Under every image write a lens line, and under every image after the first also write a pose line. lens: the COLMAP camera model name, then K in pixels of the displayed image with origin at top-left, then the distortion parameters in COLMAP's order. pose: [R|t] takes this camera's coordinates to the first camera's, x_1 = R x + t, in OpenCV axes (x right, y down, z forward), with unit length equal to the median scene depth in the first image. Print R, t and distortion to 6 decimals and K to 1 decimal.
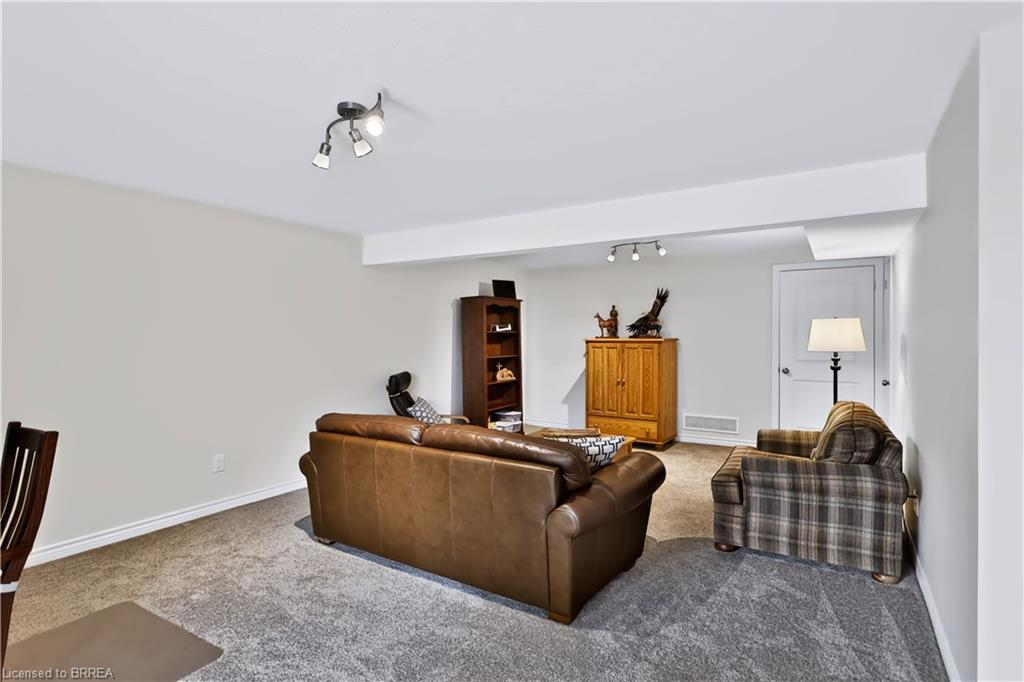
lens RADIAL K [[496.6, 0, 503.9], [0, 496.6, 333.1], [0, 0, 1]] dist [-0.001124, -0.001166]
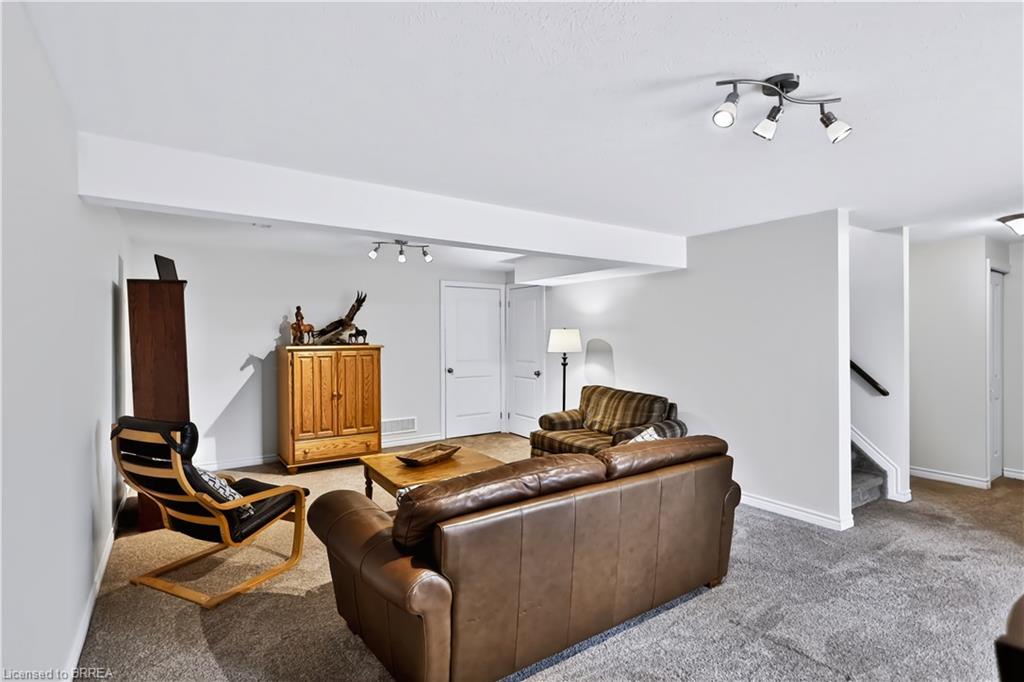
lens RADIAL K [[496.6, 0, 507.6], [0, 496.6, 345.9], [0, 0, 1]] dist [-0.001124, -0.001166]
pose [[0.406413, -0.015826, 0.913552, -0.450867], [0.000199, 0.999851, 0.017232, -0.003647], [-0.913690, -0.006822, 0.406356, 0.377703]]
